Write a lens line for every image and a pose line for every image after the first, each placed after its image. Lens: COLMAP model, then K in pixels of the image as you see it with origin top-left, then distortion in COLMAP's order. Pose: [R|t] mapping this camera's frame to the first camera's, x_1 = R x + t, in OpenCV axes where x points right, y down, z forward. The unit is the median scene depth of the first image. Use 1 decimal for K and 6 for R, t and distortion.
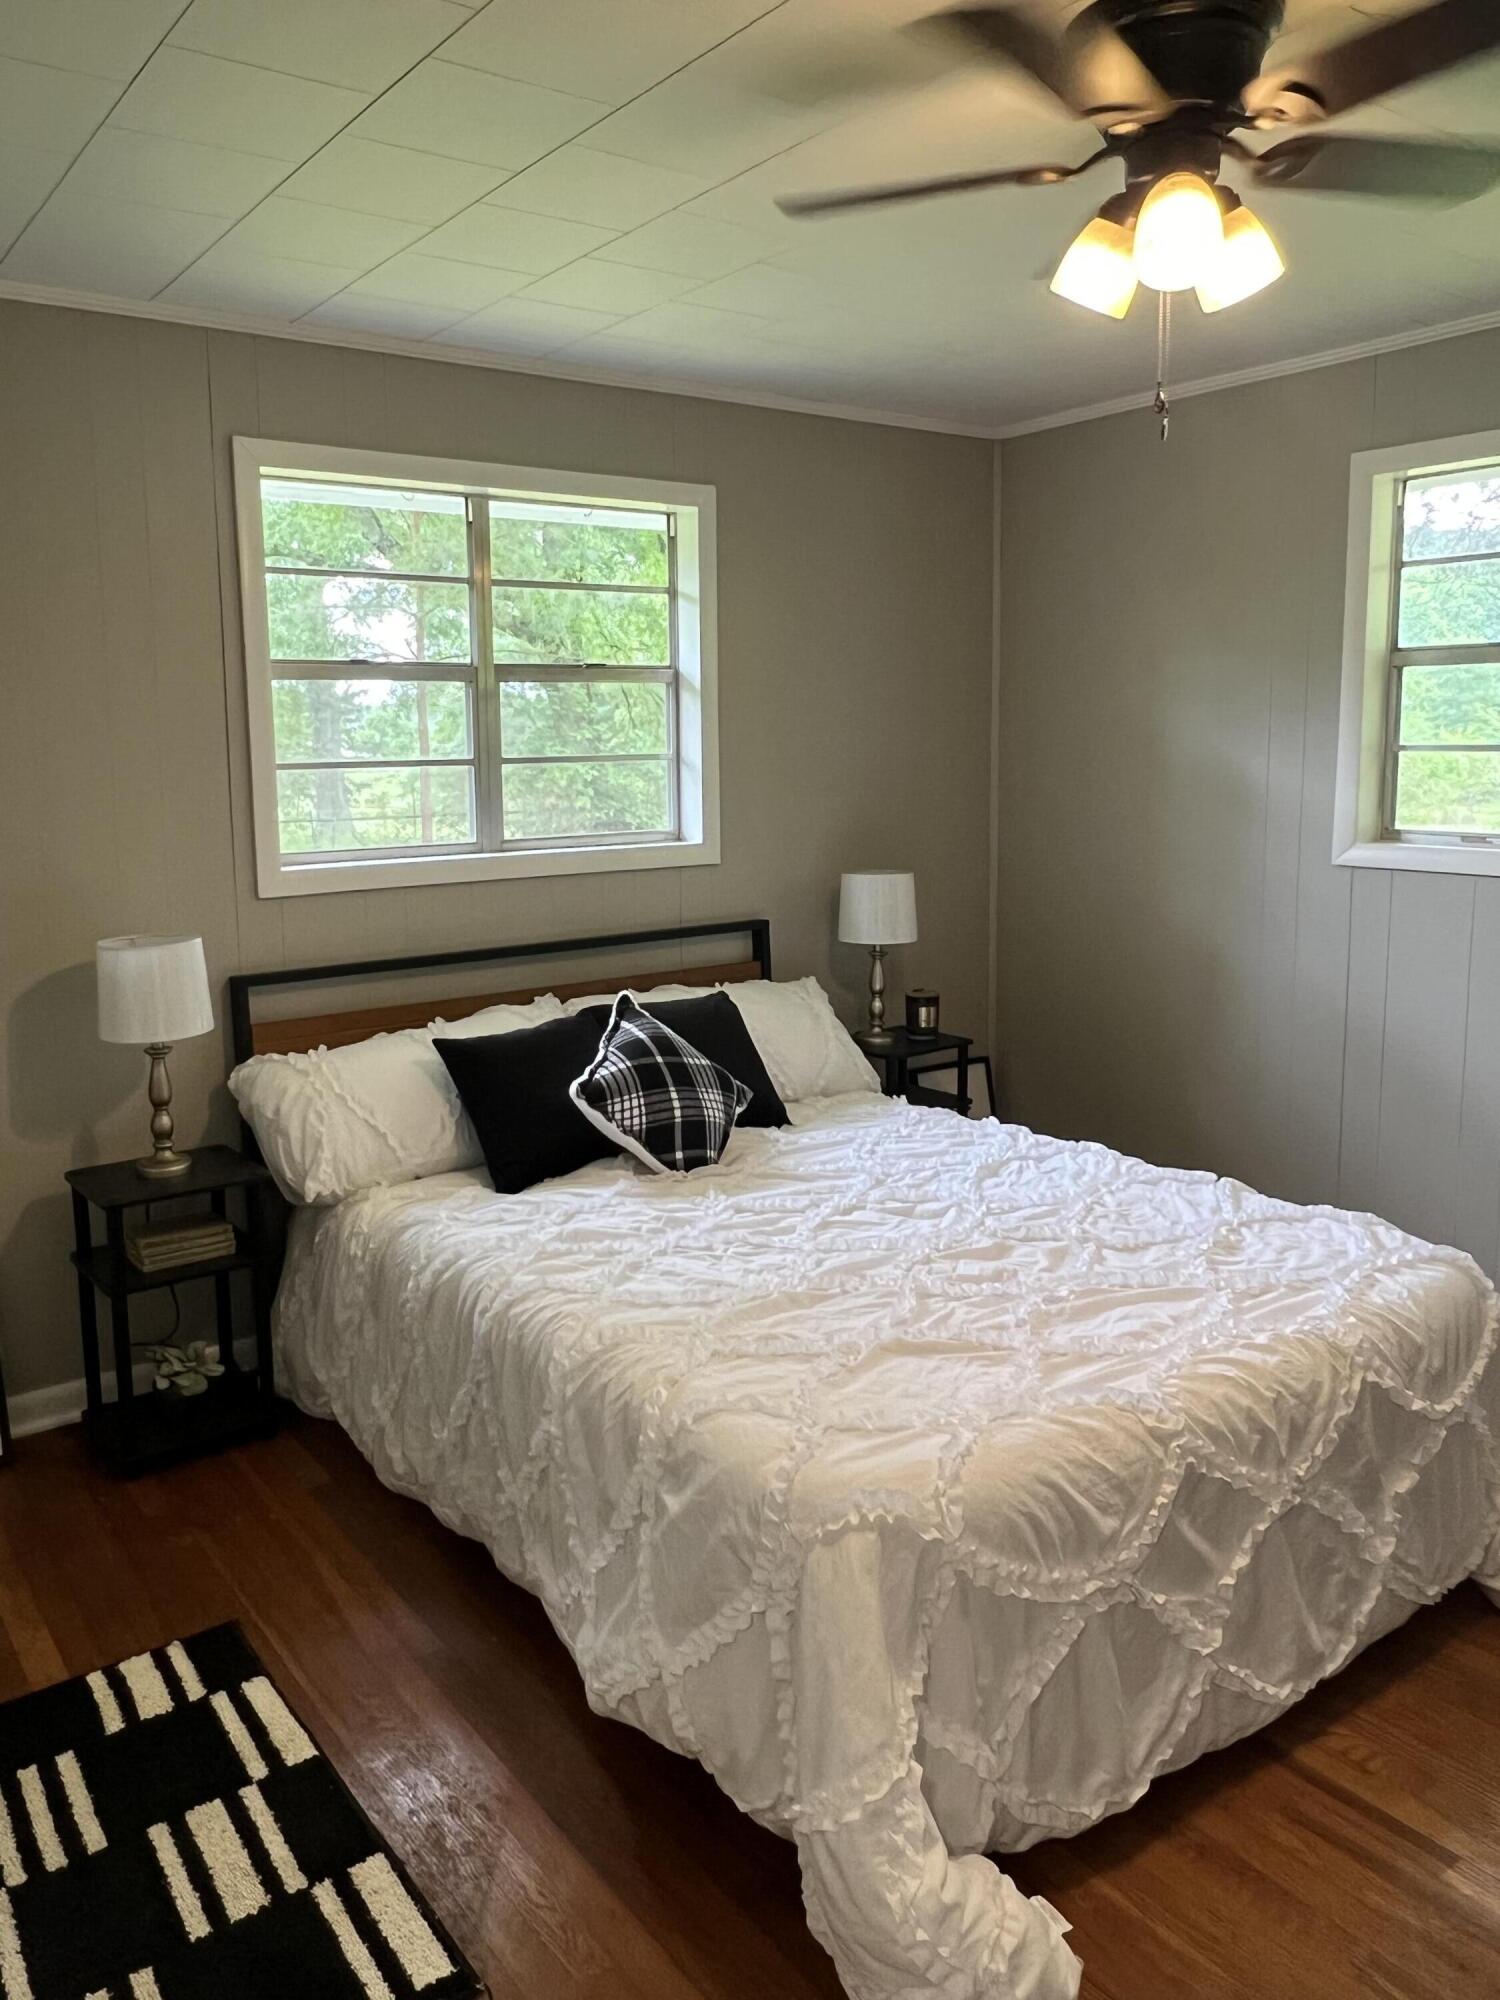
lens RADIAL K [[1484.3, 0, 743.9], [0, 1484.3, 927.1], [0, 0, 1]] dist [-0.003768, -0.003514]
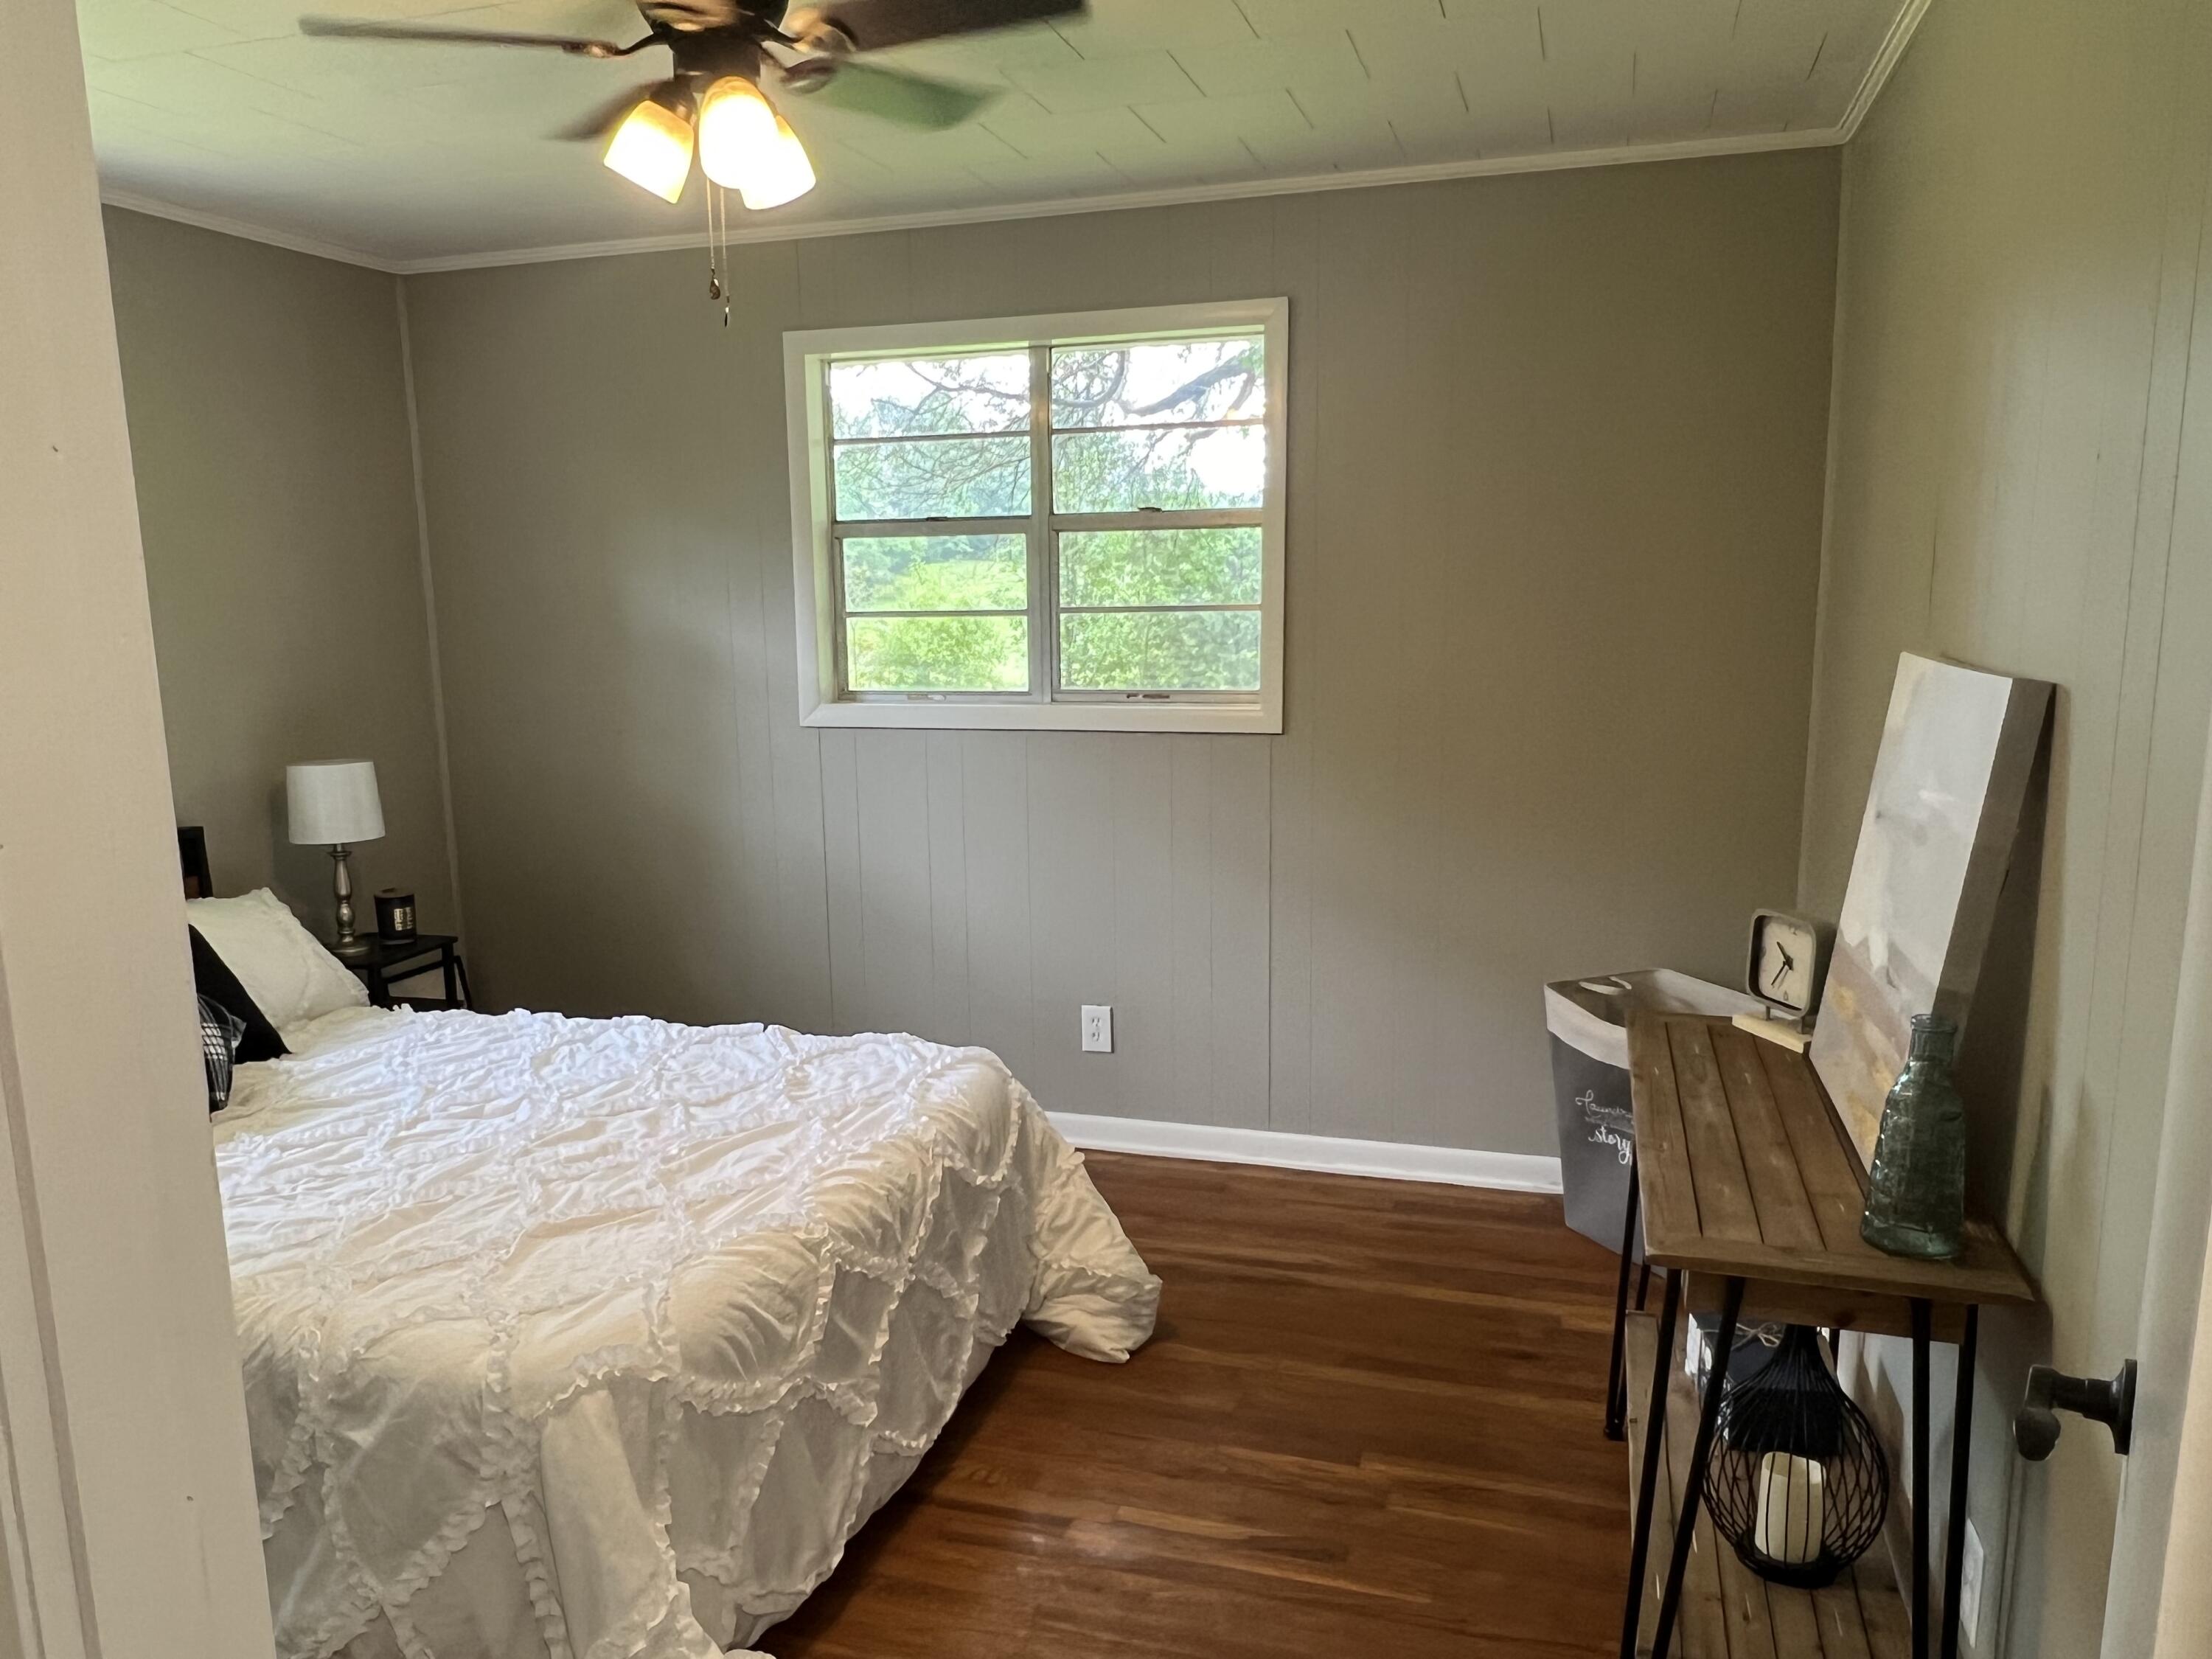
lens RADIAL K [[1608.8, 0, 1102.3], [0, 1608.8, 877.0], [0, 0, 1]] dist [0.005727, 0.001637]
pose [[0.797868, -0.109270, 0.592847, -0.202242], [0.084502, 0.993998, 0.069483, 0.005288], [-0.596881, -0.005341, 0.802312, -0.077328]]
